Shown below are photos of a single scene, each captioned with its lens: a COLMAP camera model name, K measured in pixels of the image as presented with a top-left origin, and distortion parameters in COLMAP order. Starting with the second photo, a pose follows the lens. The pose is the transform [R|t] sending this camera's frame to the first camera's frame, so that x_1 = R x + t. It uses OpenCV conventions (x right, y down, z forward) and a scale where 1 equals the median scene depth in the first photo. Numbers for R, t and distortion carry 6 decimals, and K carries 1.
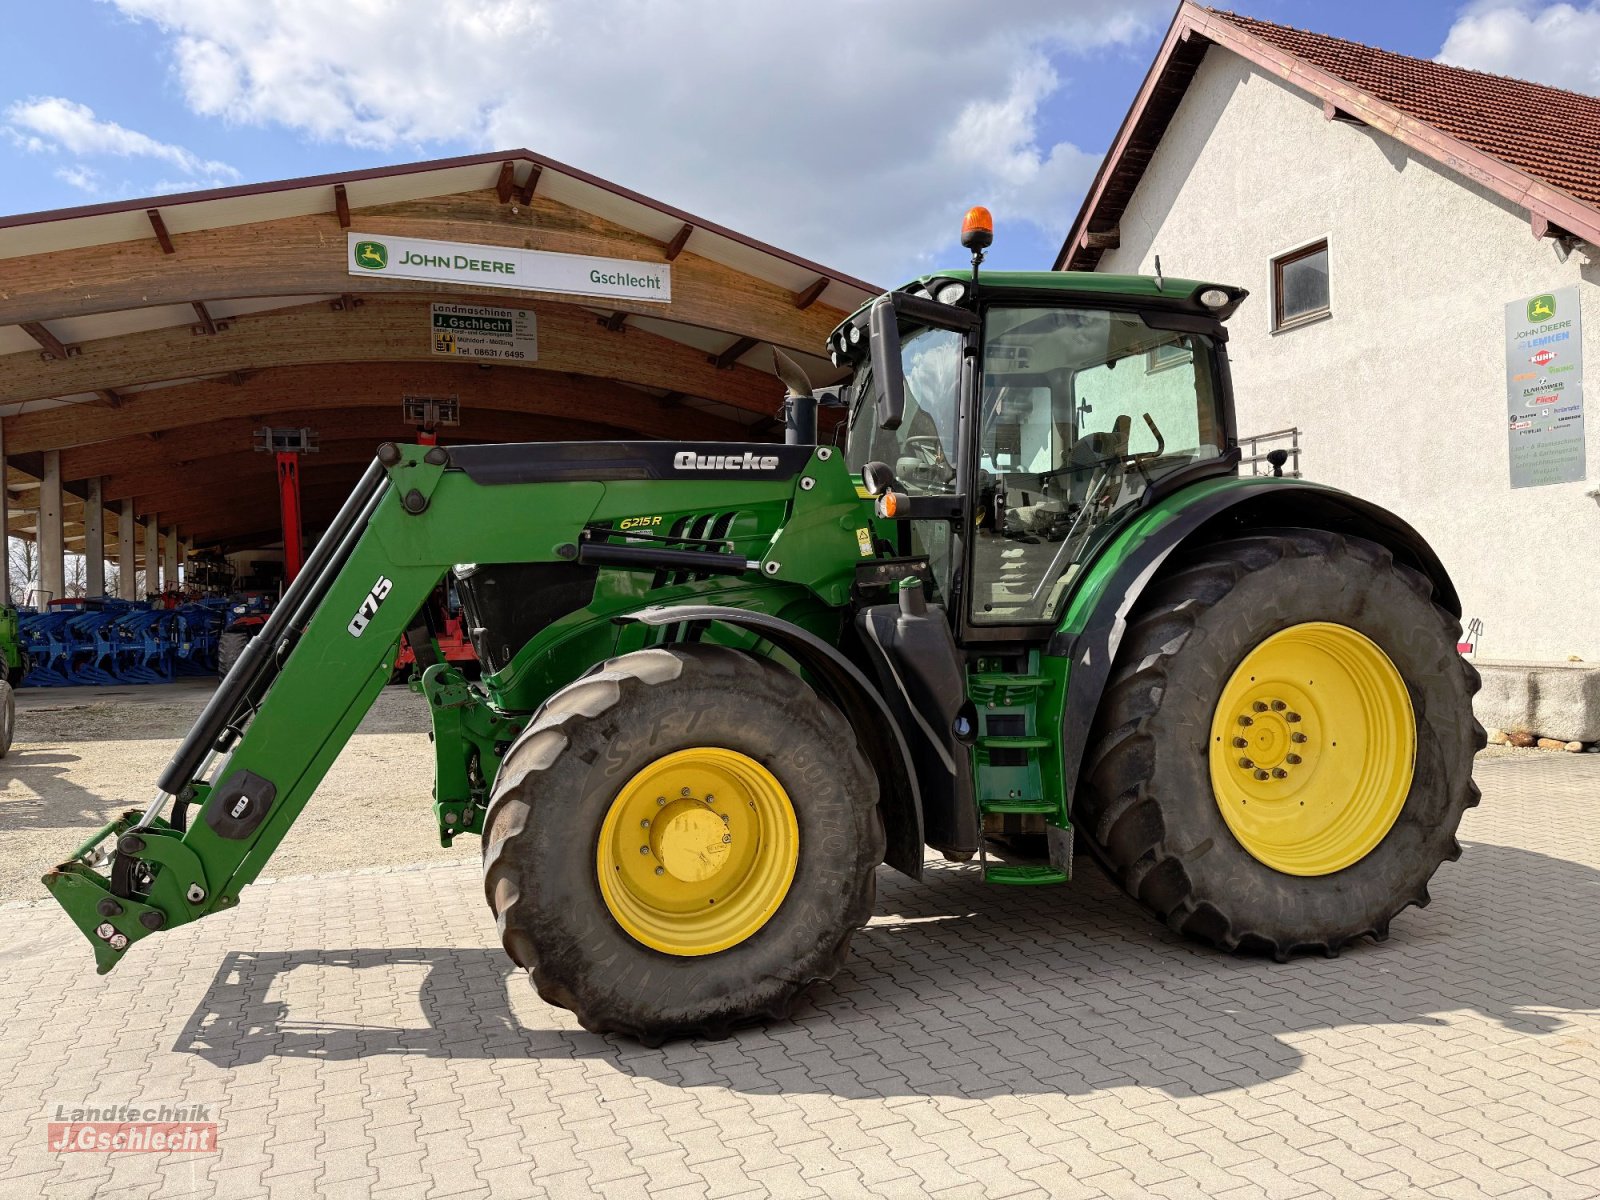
lens RADIAL K [[1120.7, 0, 799.1], [0, 1120.7, 595.0], [0, 0, 1]] dist [0.075133, -0.110448]
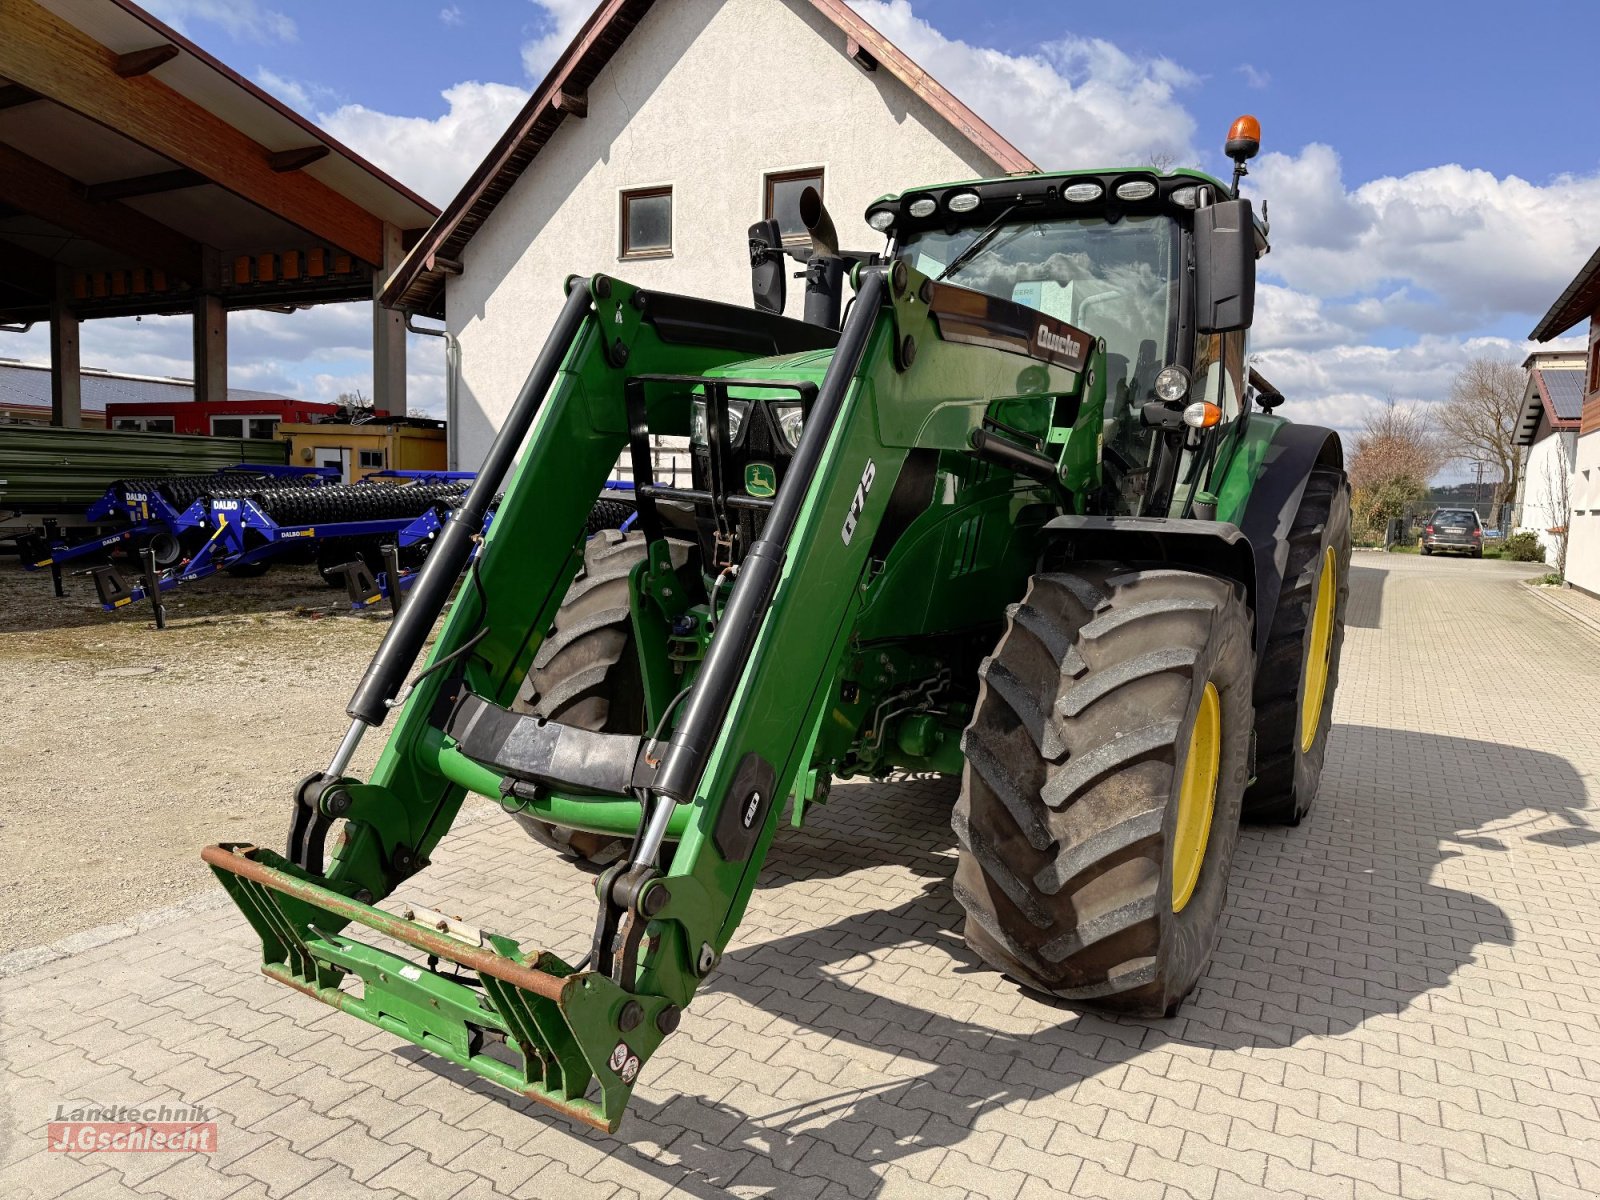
lens RADIAL K [[1128.0, 0, 795.9], [0, 1128.0, 601.7], [0, 0, 1]] dist [0.045586, -0.056055]
pose [[0.761294, -0.011835, 0.648298, -0.771221], [-0.059728, 0.994303, 0.088290, 0.011131], [-0.645650, -0.105936, 0.756250, 0.454839]]
